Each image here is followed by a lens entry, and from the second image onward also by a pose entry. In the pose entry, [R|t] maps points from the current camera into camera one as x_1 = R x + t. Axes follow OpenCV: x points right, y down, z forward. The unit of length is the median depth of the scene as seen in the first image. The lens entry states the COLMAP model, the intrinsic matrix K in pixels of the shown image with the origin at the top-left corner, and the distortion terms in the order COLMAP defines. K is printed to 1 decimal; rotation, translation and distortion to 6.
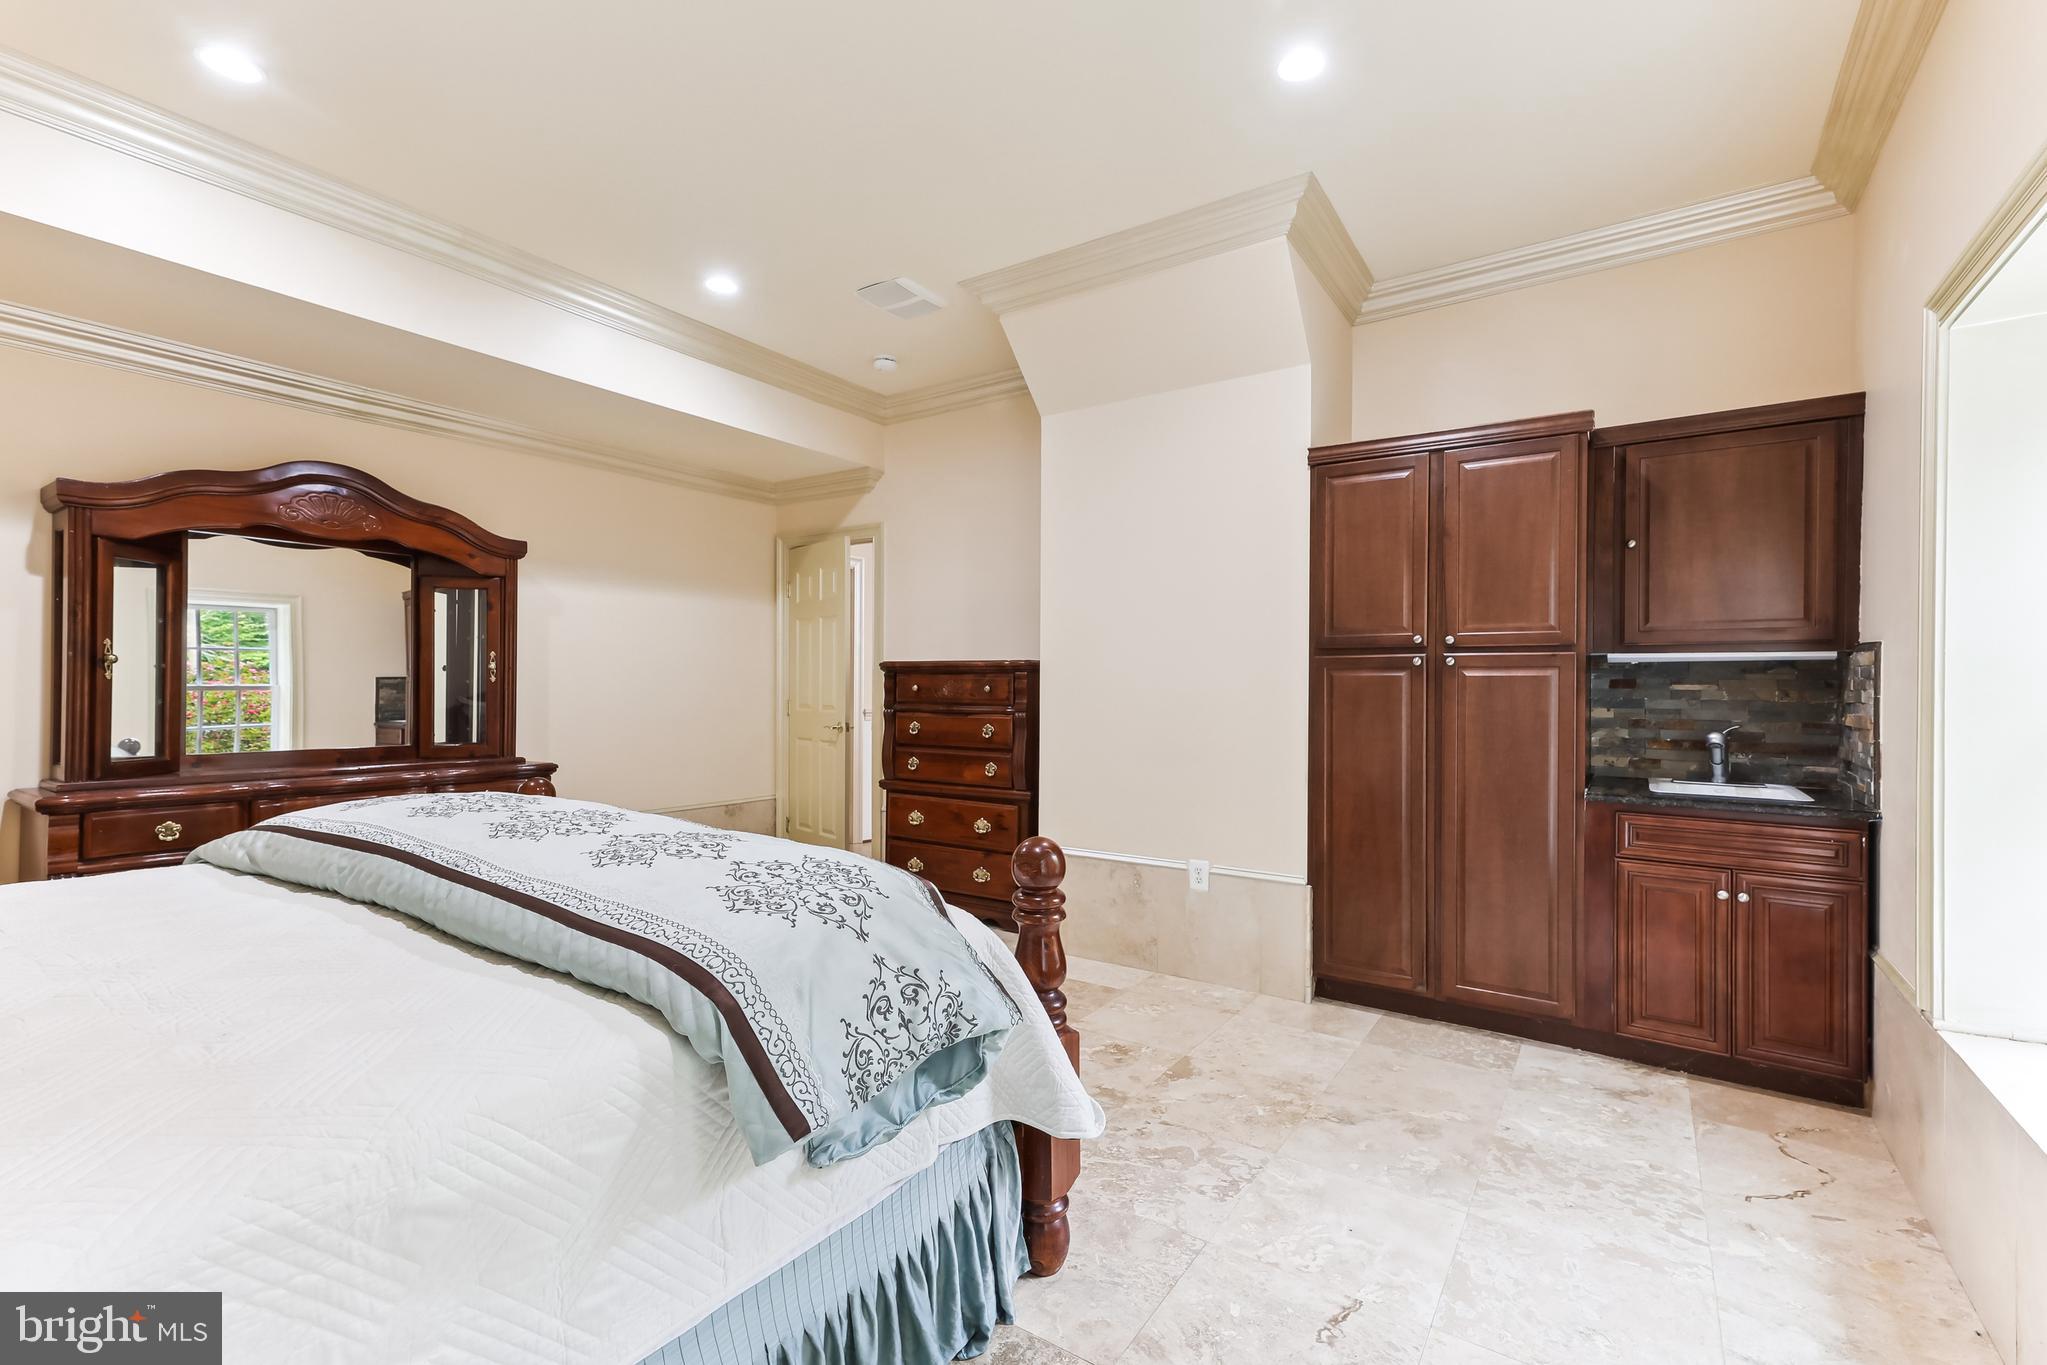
lens RADIAL K [[878.1, 0, 1010.8], [0, 878.1, 687.3], [0, 0, 1]] dist [0.002487, 0.000091]
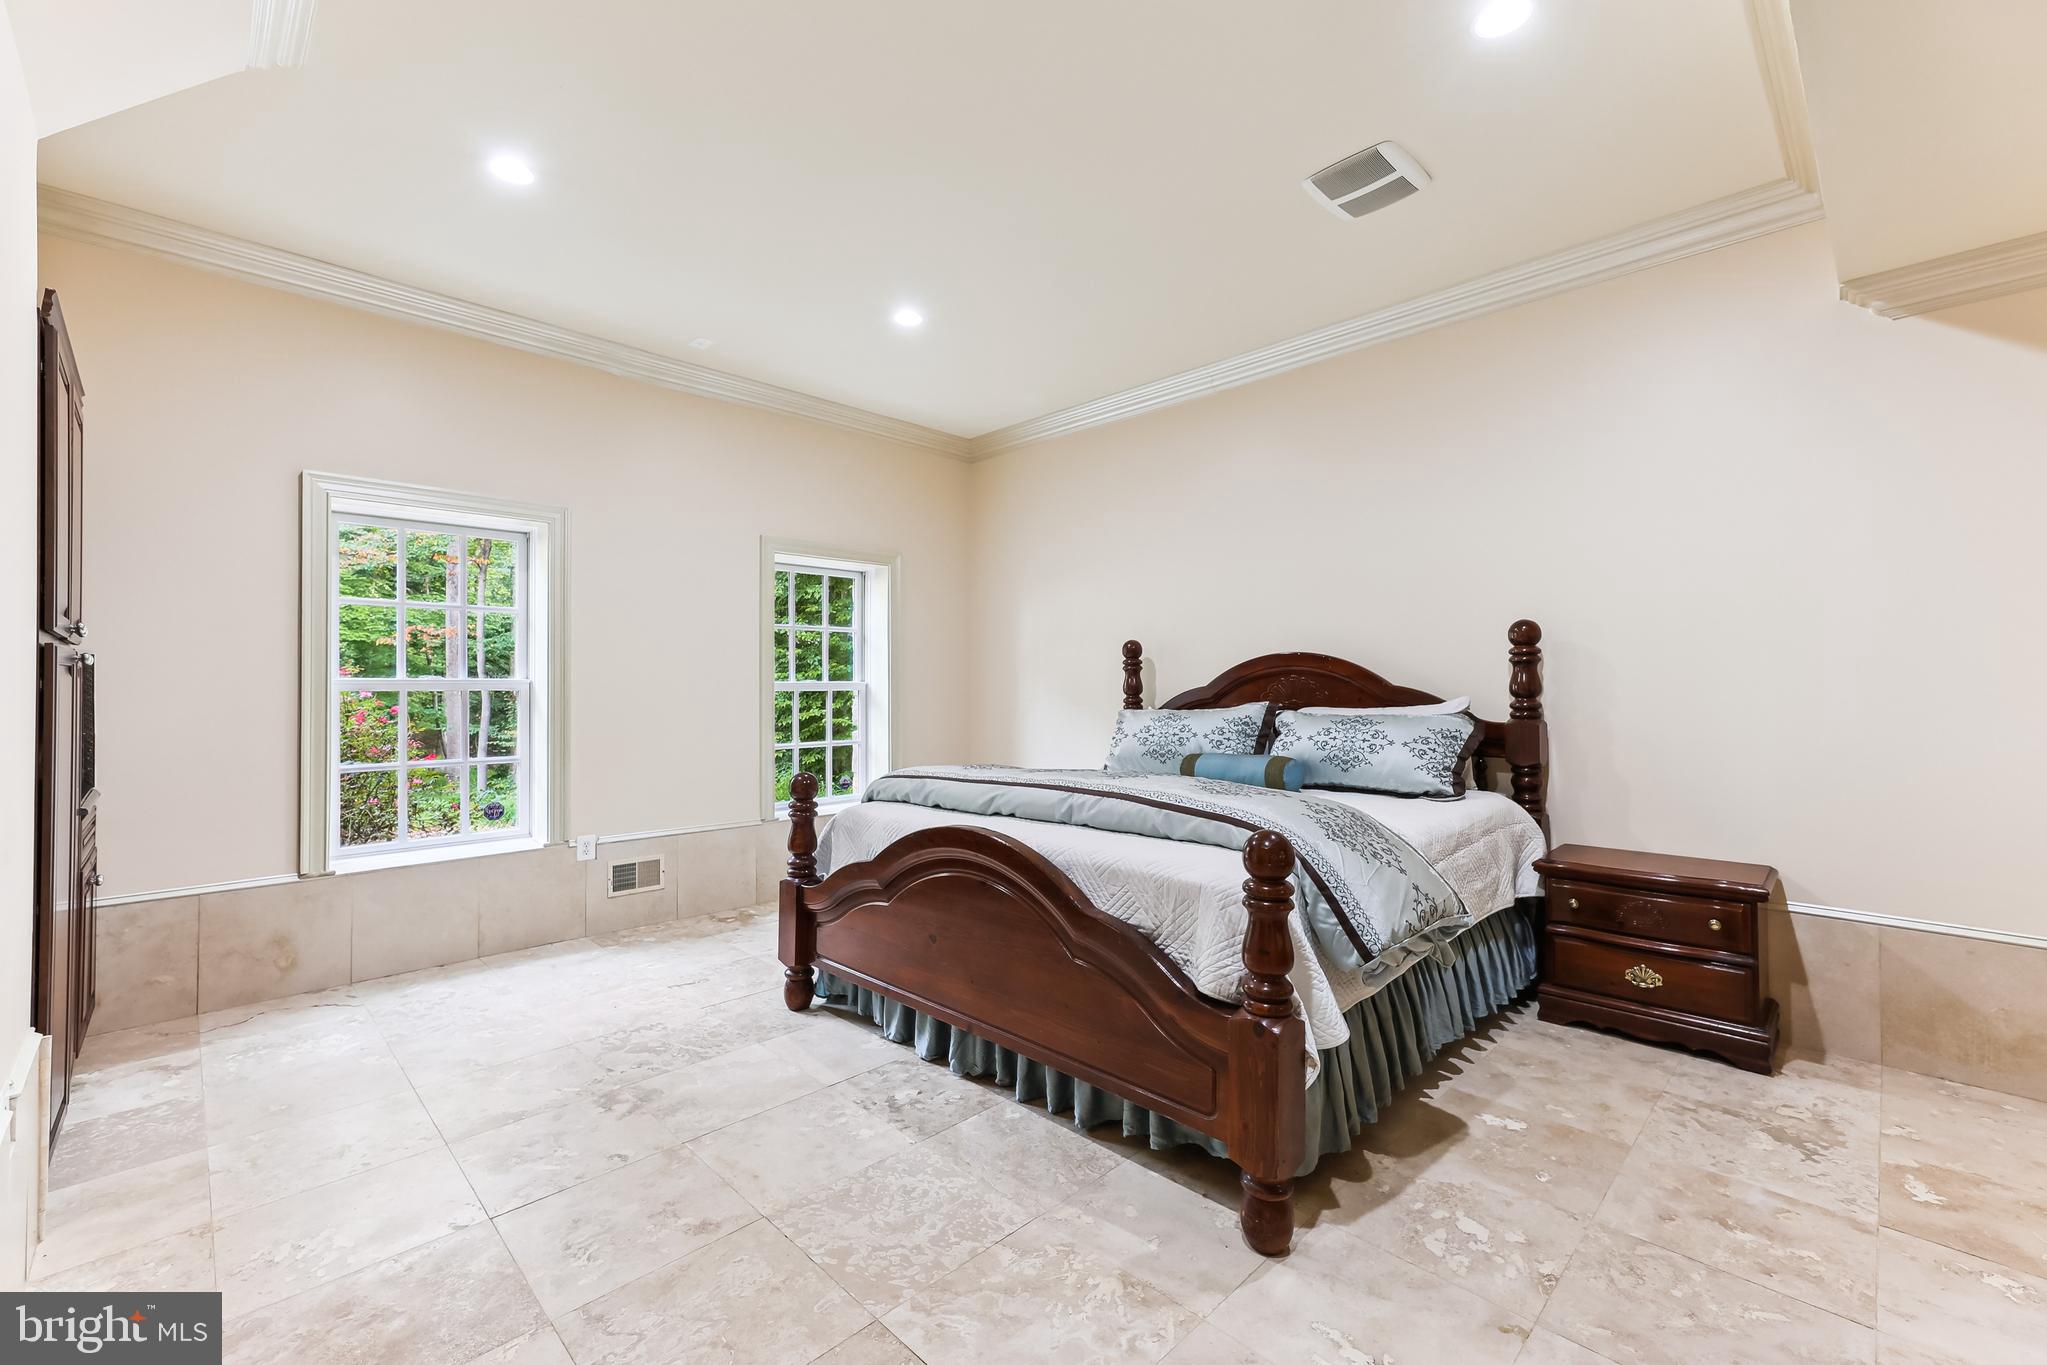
lens RADIAL K [[849.0, 0, 1025.4], [0, 849.0, 673.5], [0, 0, 1]] dist [0.002290, 0.000048]
pose [[-0.982234, -0.002560, 0.187643, -0.401035], [-0.003503, 0.999983, -0.004691, -0.016389], [-0.187628, -0.005265, -0.982226, 1.405176]]
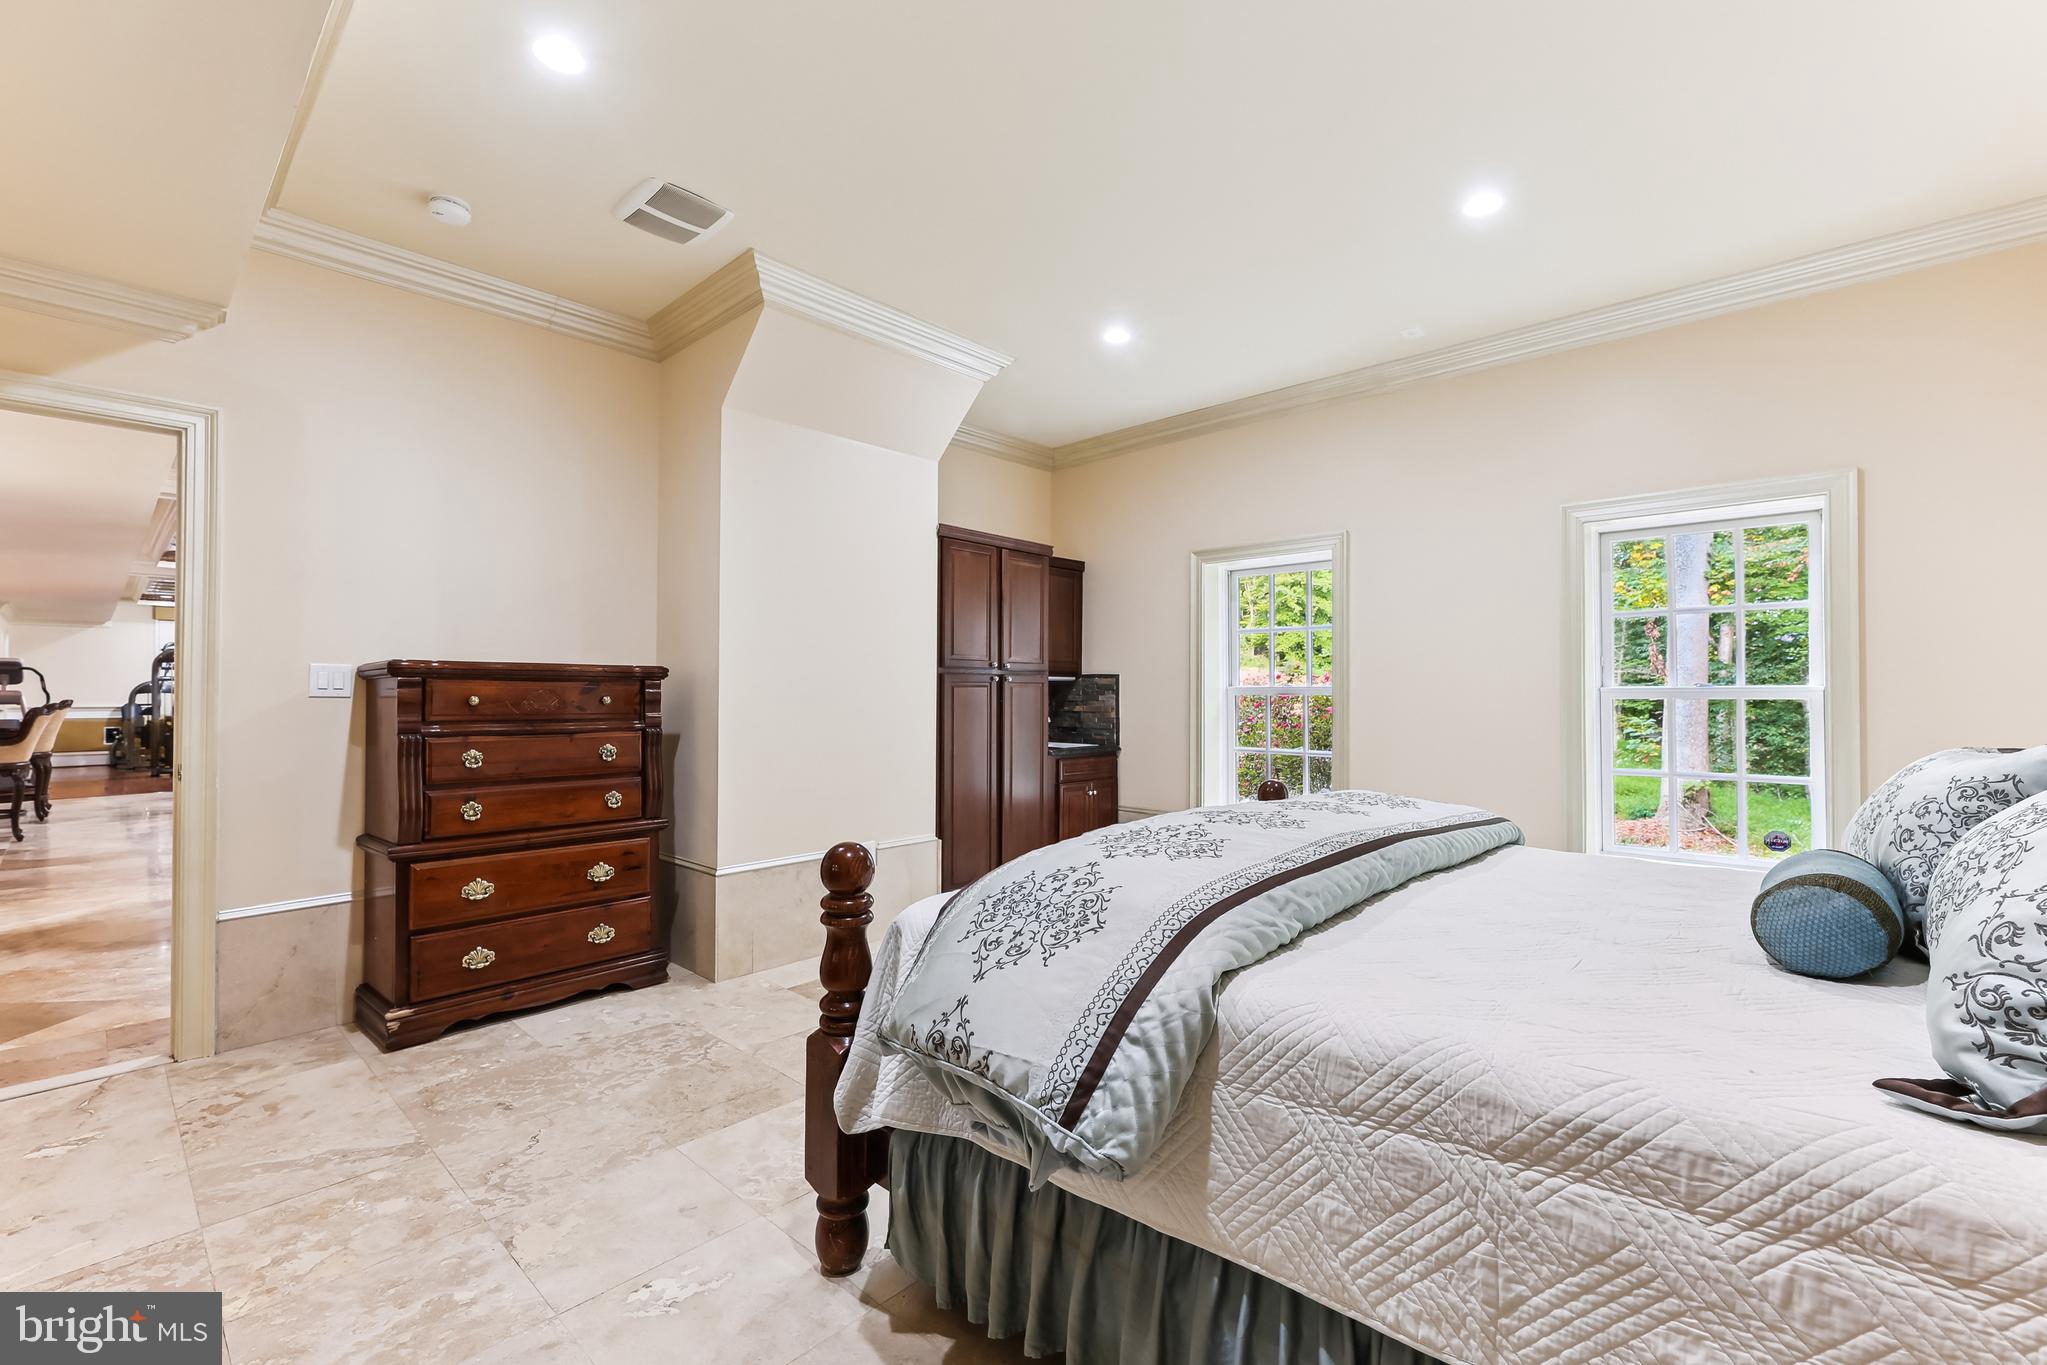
lens RADIAL K [[849.0, 0, 1018.0], [0, 849.0, 685.0], [0, 0, 1]] dist [0.002290, 0.000048]
pose [[0.164762, 0.002775, 0.986329, -0.953469], [0.004959, 0.999981, -0.003641, -0.009517], [-0.986321, 0.005491, 0.164745, 0.647383]]
